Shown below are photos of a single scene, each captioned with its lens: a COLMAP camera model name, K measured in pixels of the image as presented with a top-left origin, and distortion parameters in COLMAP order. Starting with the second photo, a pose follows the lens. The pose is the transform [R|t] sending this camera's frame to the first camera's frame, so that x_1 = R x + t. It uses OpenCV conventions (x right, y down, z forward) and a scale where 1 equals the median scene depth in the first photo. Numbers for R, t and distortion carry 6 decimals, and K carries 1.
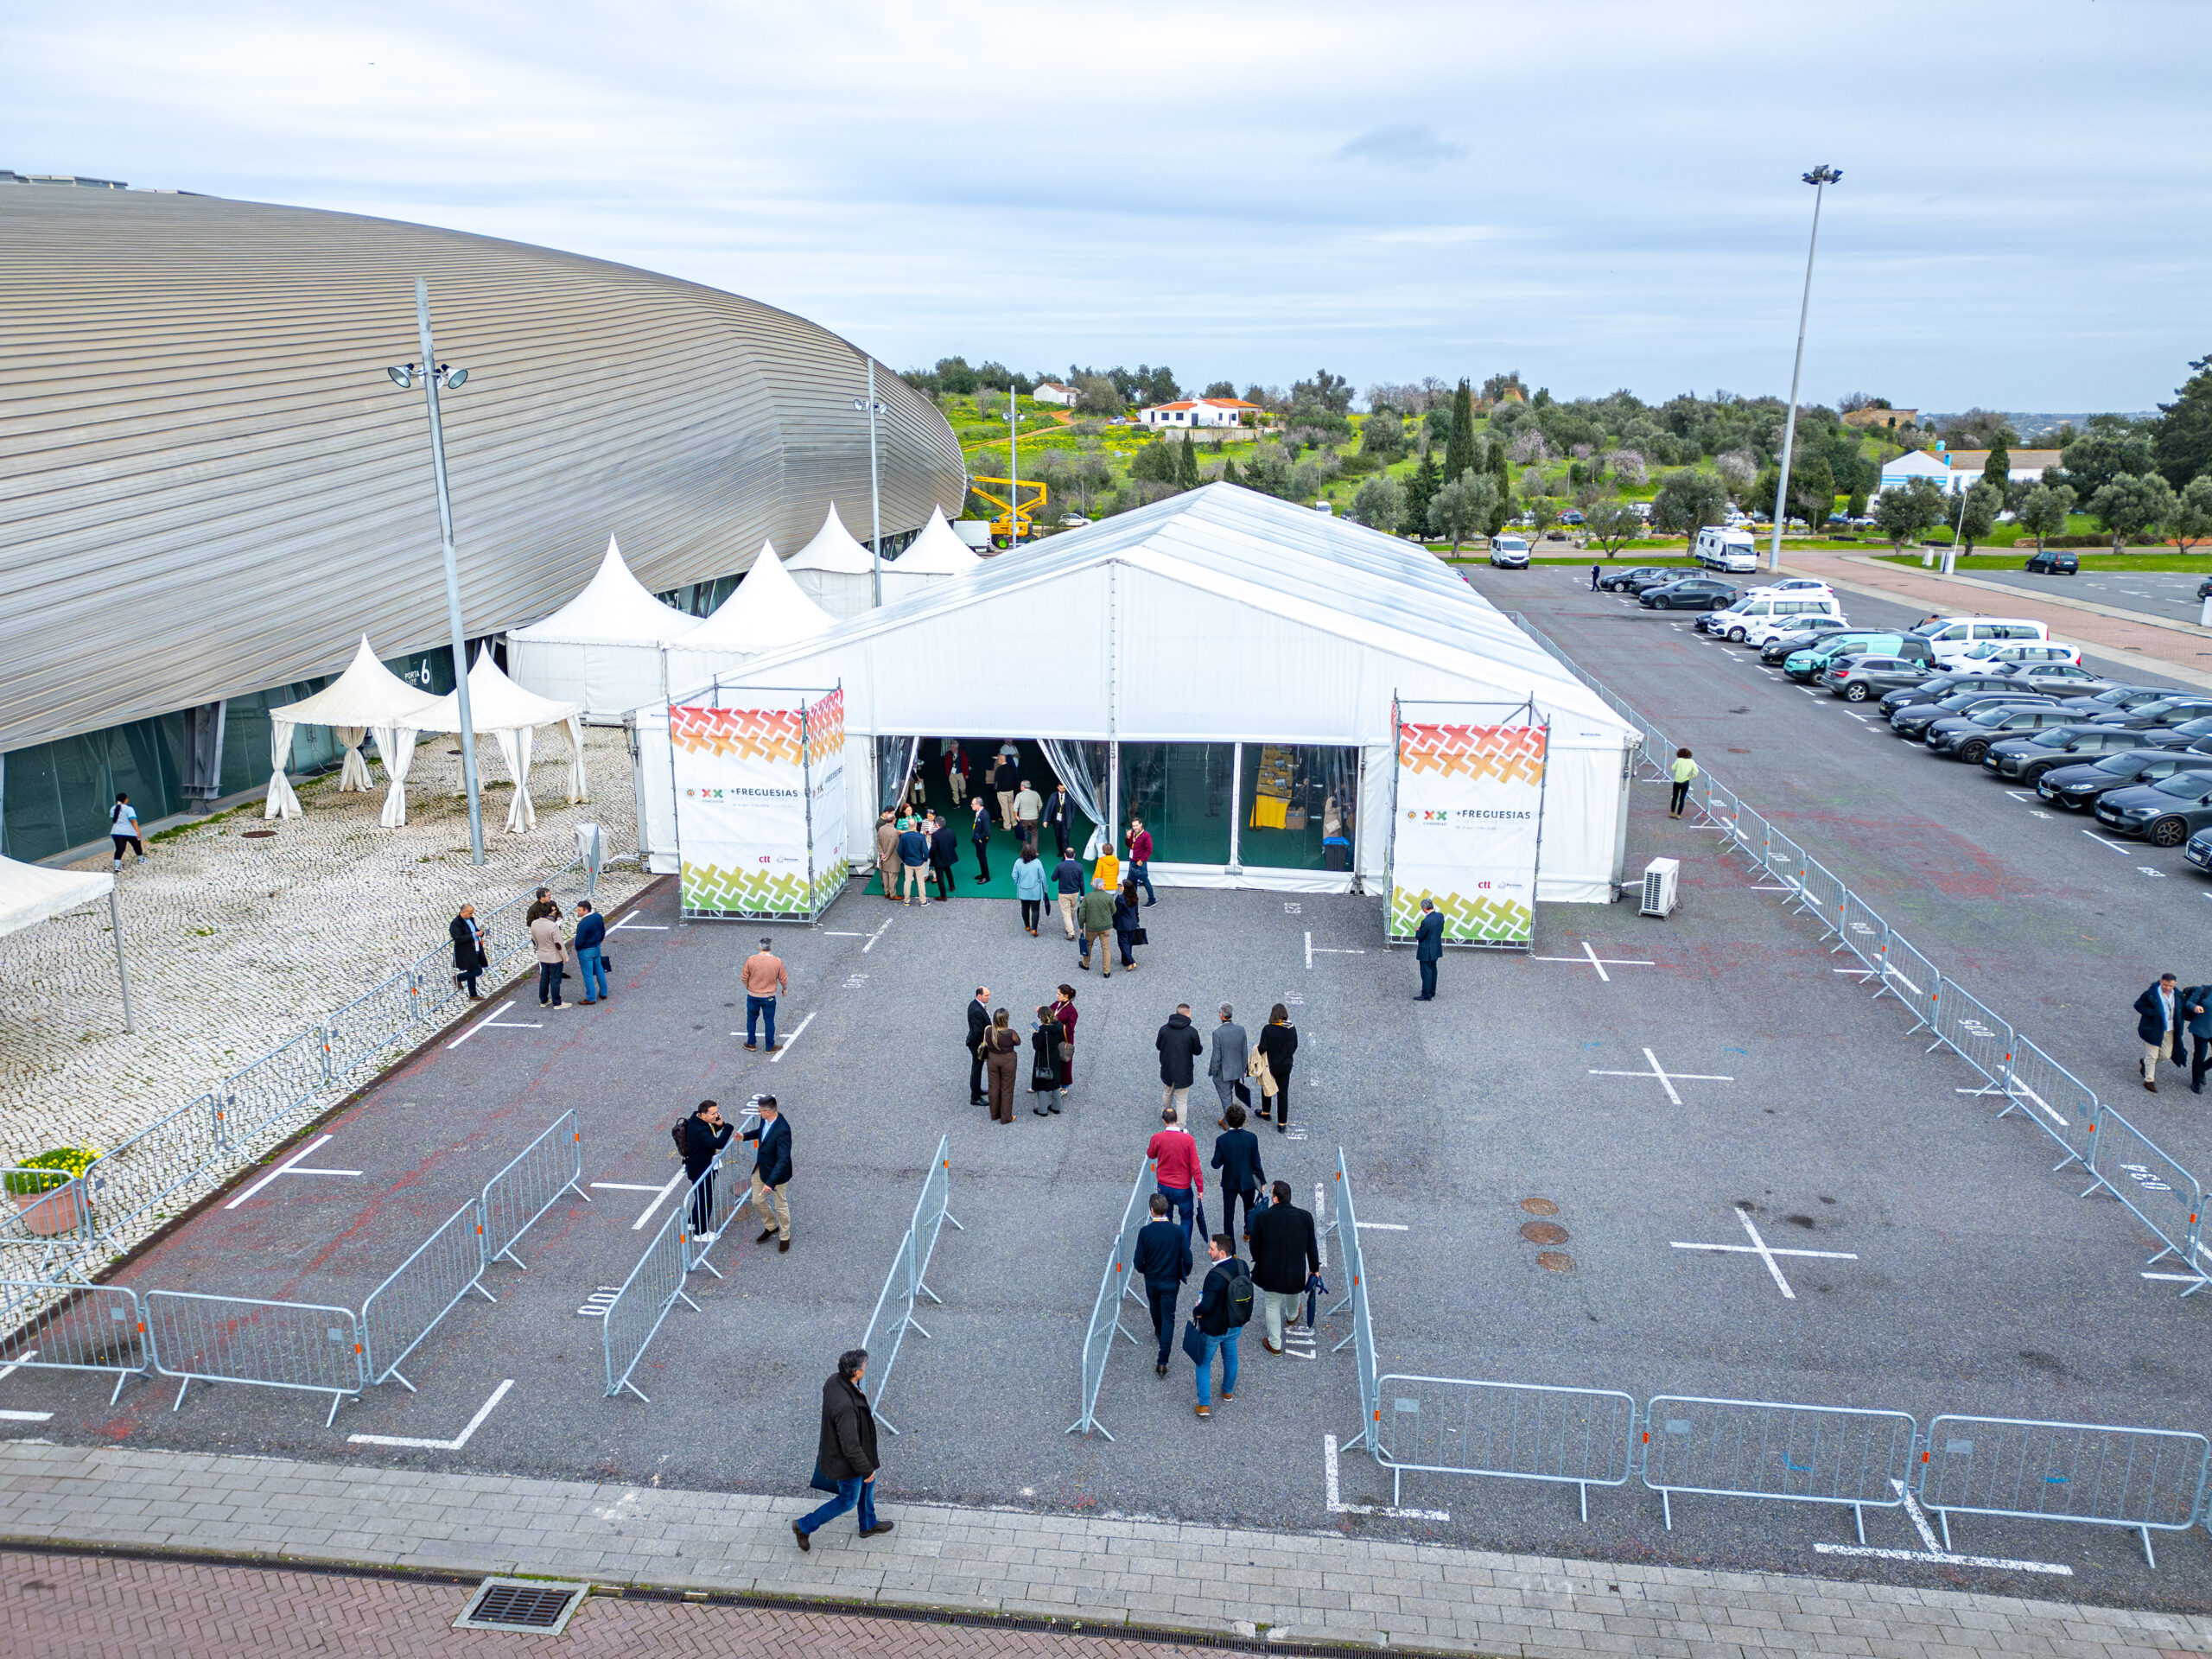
lens RADIAL K [[1529.5, 0, 1106.0], [0, 1529.5, 829.5], [0, 0, 1]] dist [0.089000, -0.085377]
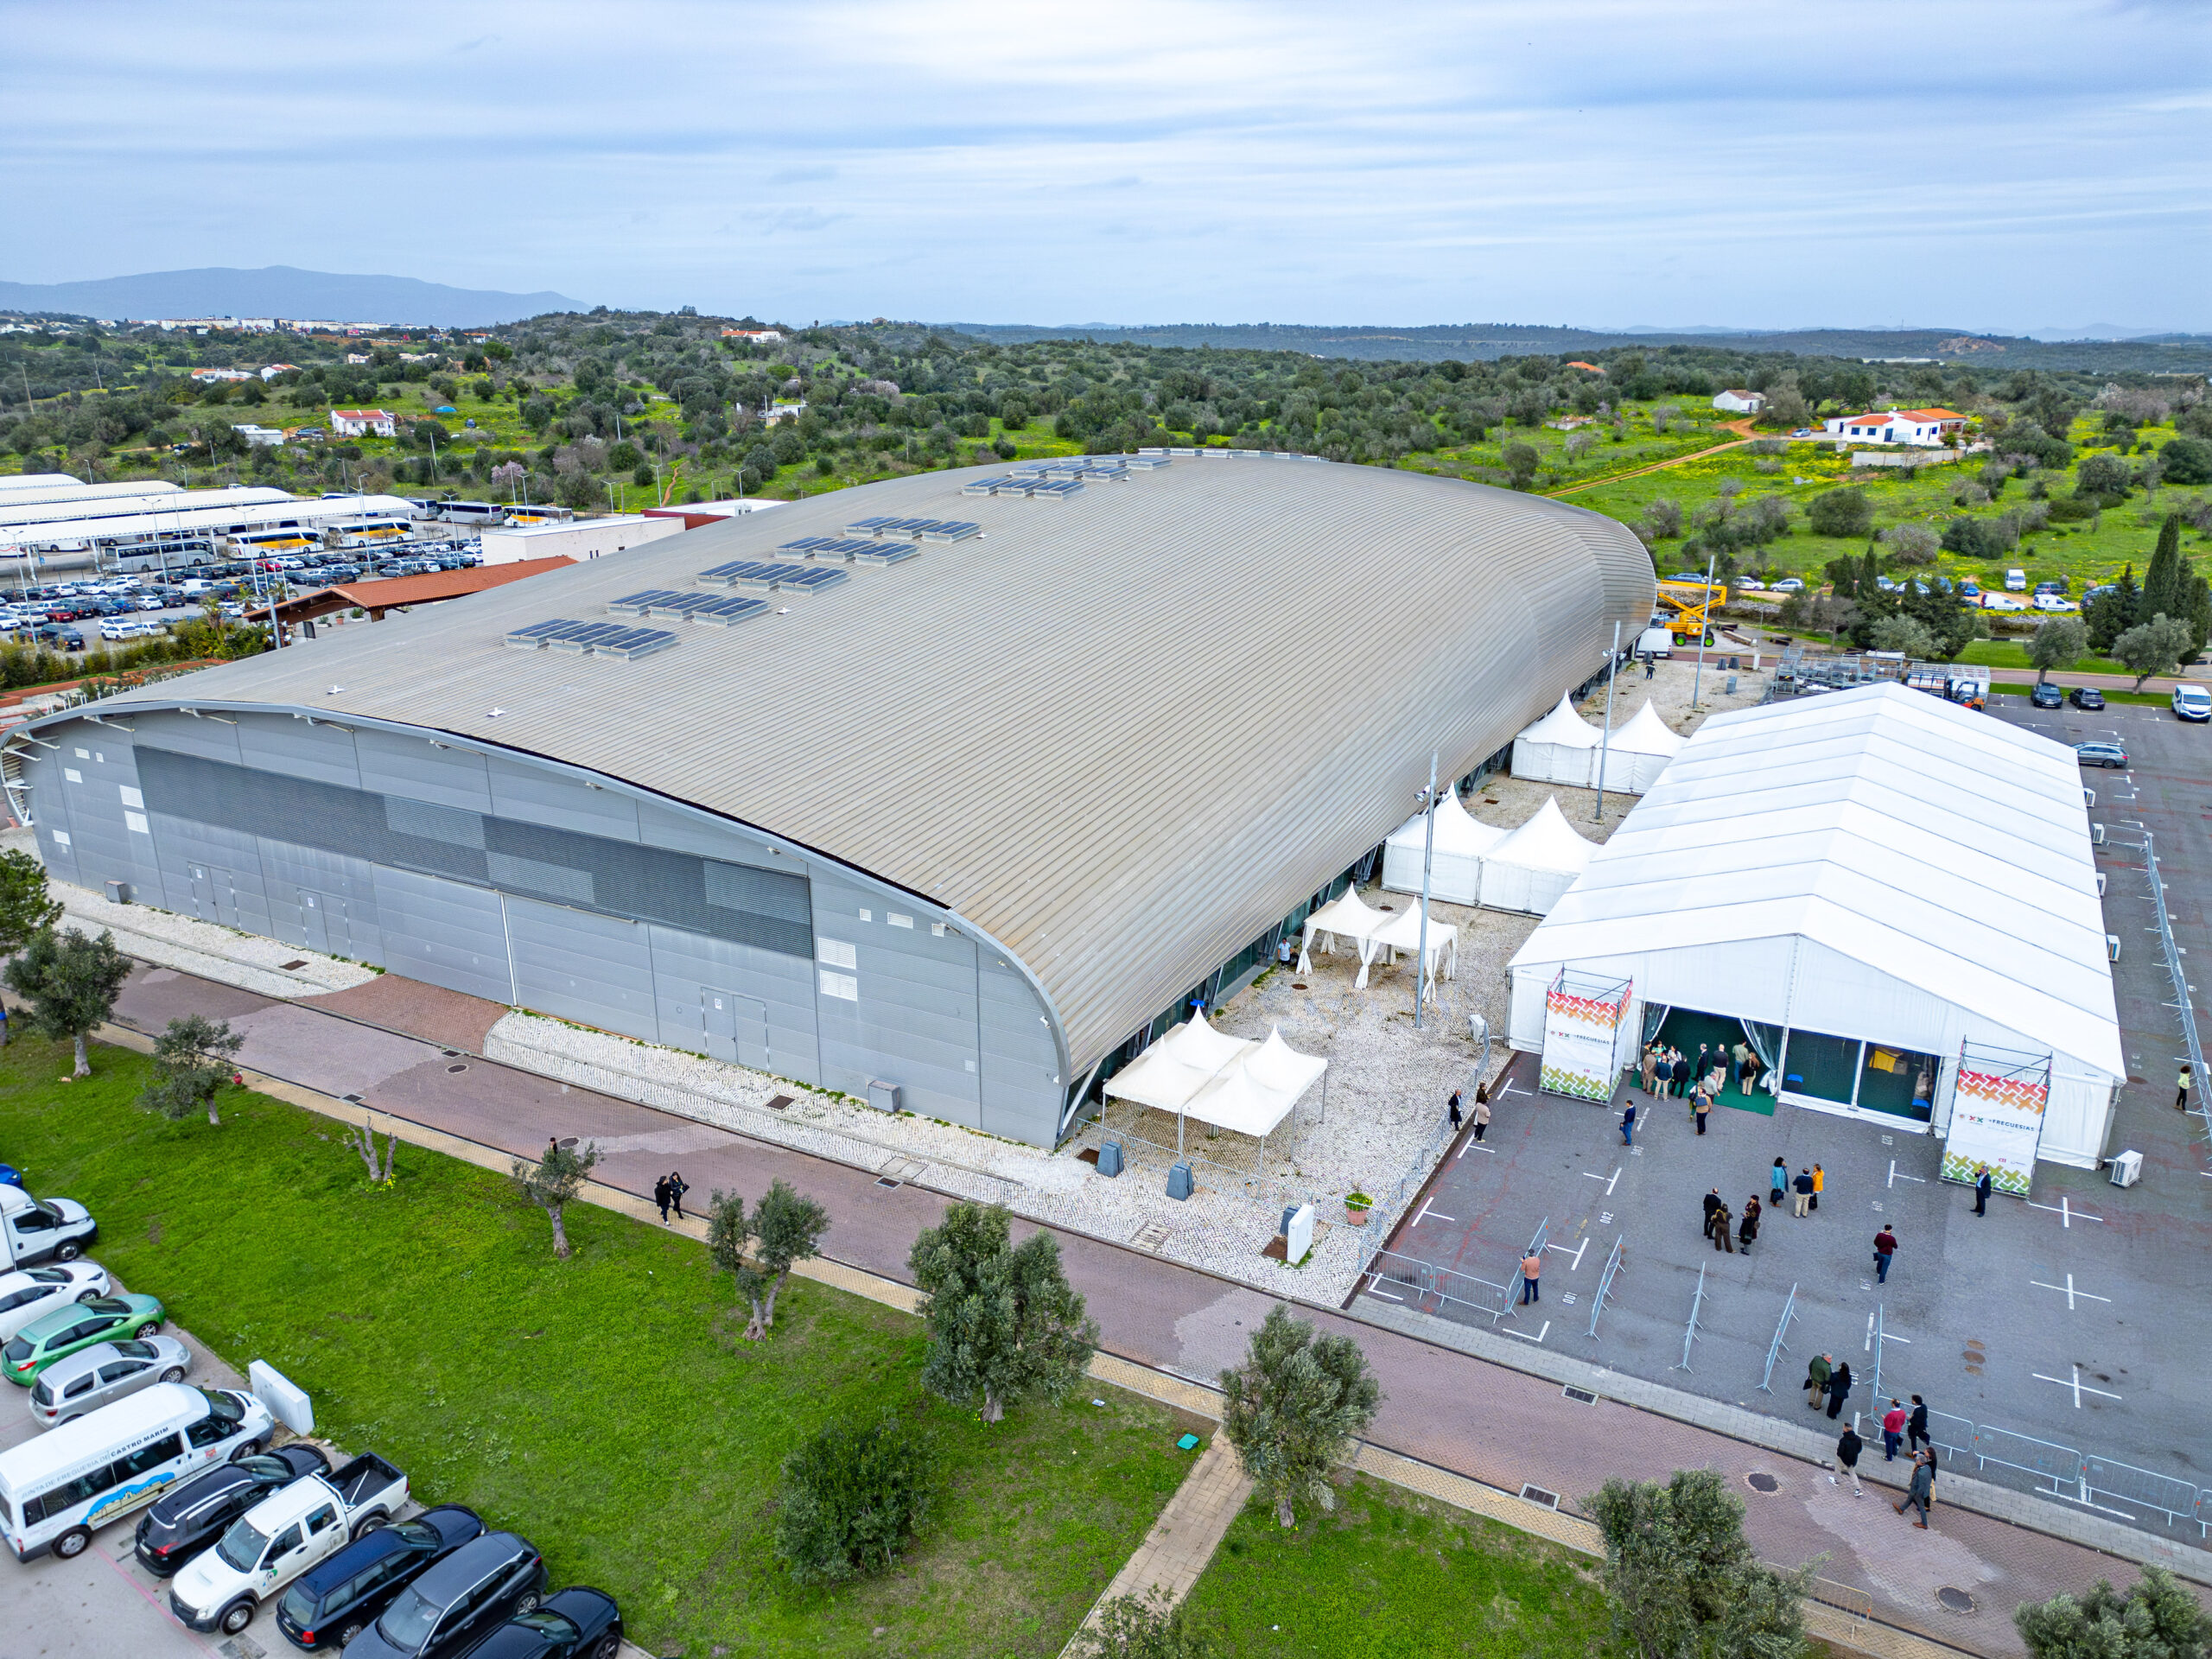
lens RADIAL K [[1529.5, 0, 1106.0], [0, 1529.5, 829.5], [0, 0, 1]] dist [0.089000, -0.085377]
pose [[0.923774, 0.109170, -0.367048, -0.089937], [-0.088594, 0.993426, 0.072501, -0.350662], [0.372550, -0.034457, 0.927372, -0.989257]]
